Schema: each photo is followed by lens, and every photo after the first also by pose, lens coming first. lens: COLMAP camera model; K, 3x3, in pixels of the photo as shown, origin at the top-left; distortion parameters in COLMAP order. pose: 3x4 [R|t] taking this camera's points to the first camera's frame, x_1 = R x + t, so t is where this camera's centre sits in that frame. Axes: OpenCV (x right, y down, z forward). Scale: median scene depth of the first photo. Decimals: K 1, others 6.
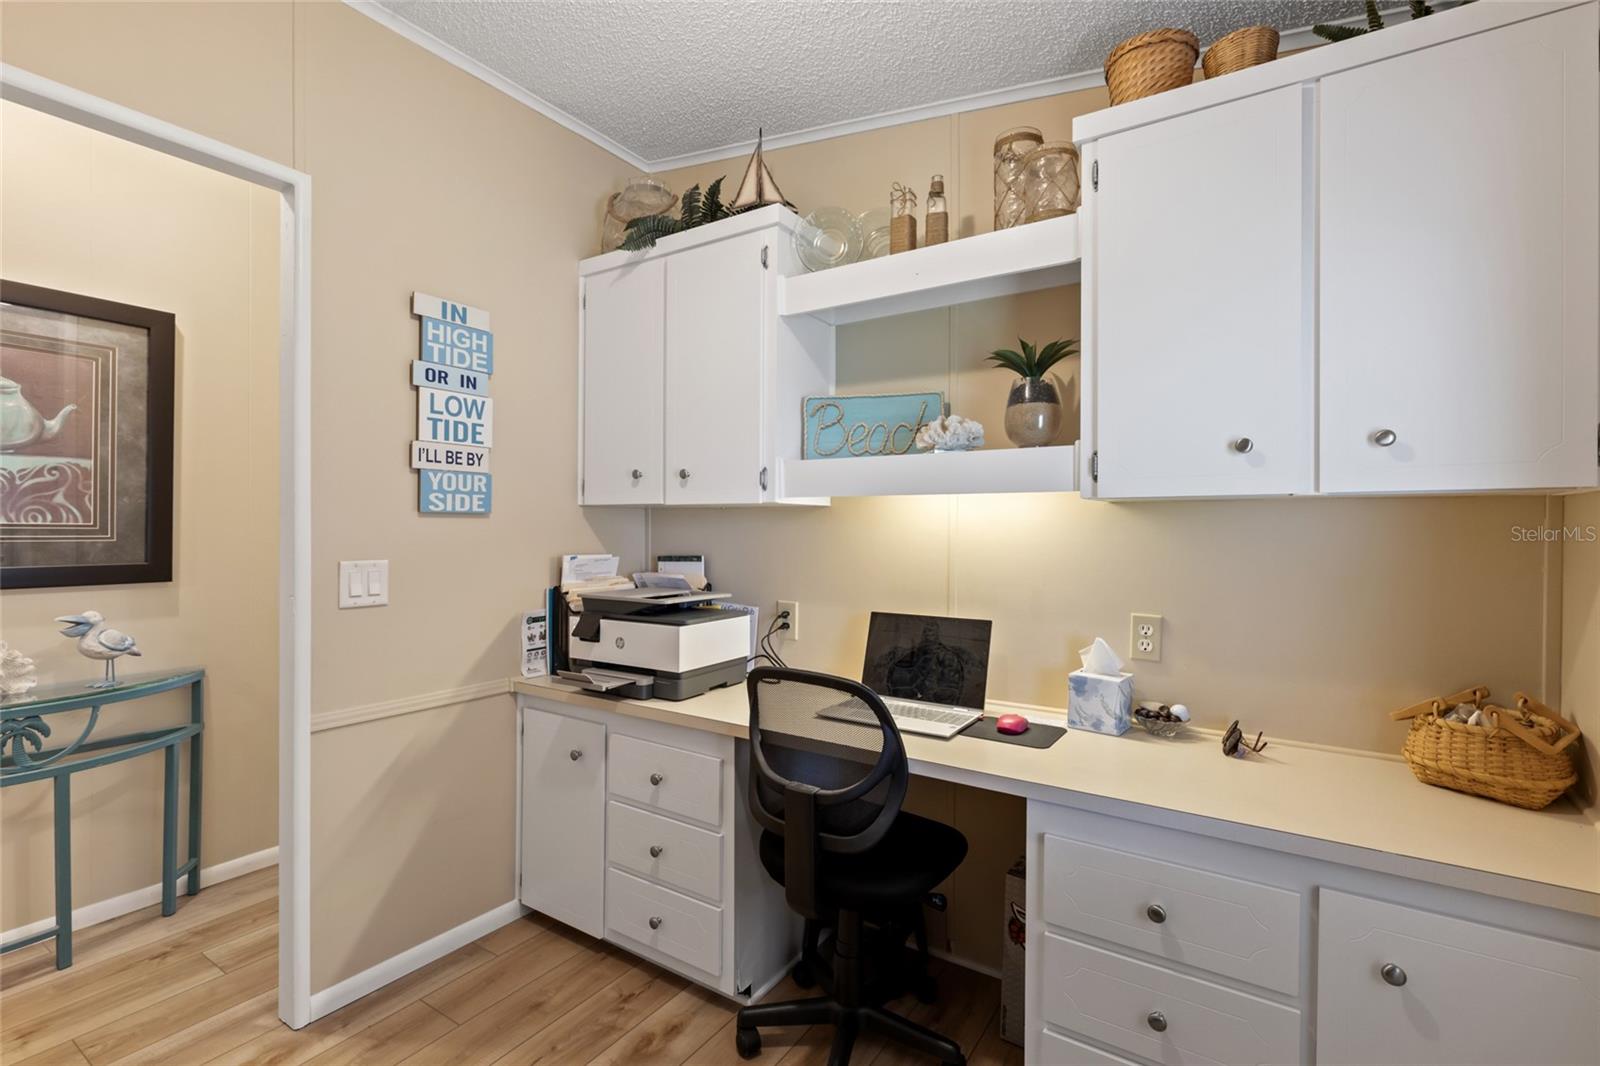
lens RADIAL K [[718.1, 0, 800.0], [0, 718.1, 533.0], [0, 0, 1]] dist [0.001569, 0.000025]
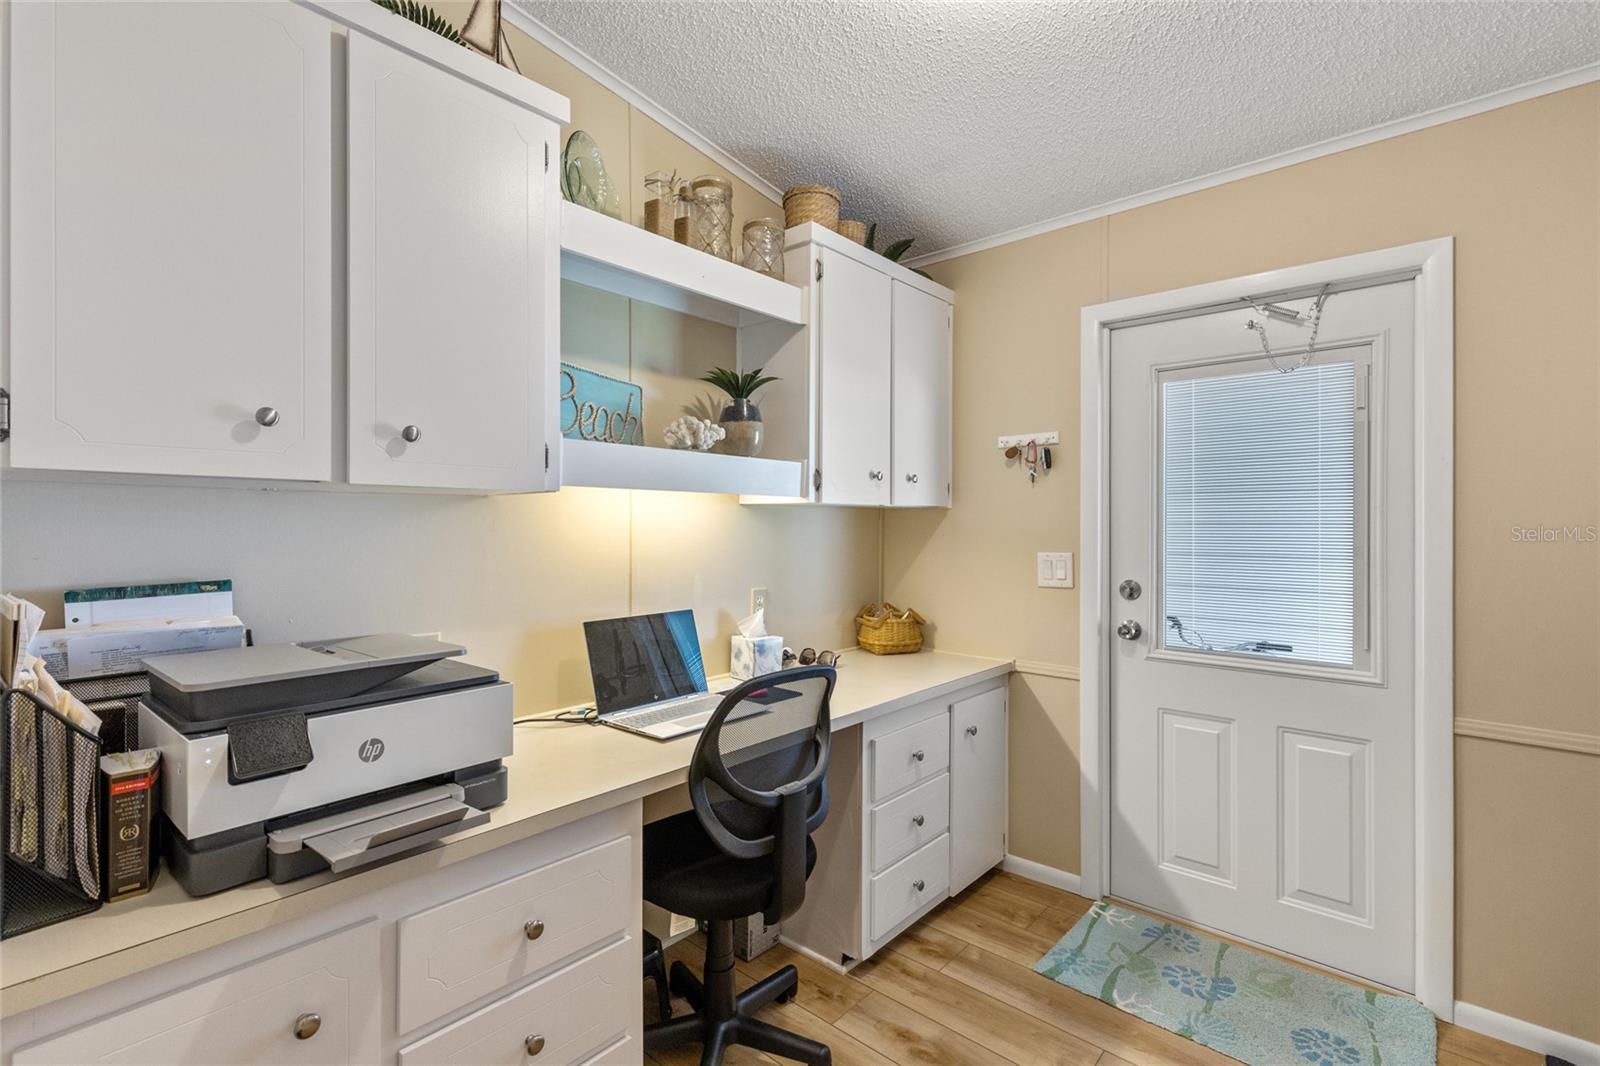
lens RADIAL K [[729.6, 0, 803.7], [0, 729.6, 513.7], [0, 0, 1]] dist [0.003474, 0.000123]
pose [[0.127436, 0.009196, 0.991804, -0.786656], [0.004734, 0.999940, -0.009879, -0.010895], [-0.991835, 0.005954, 0.127385, 0.671511]]
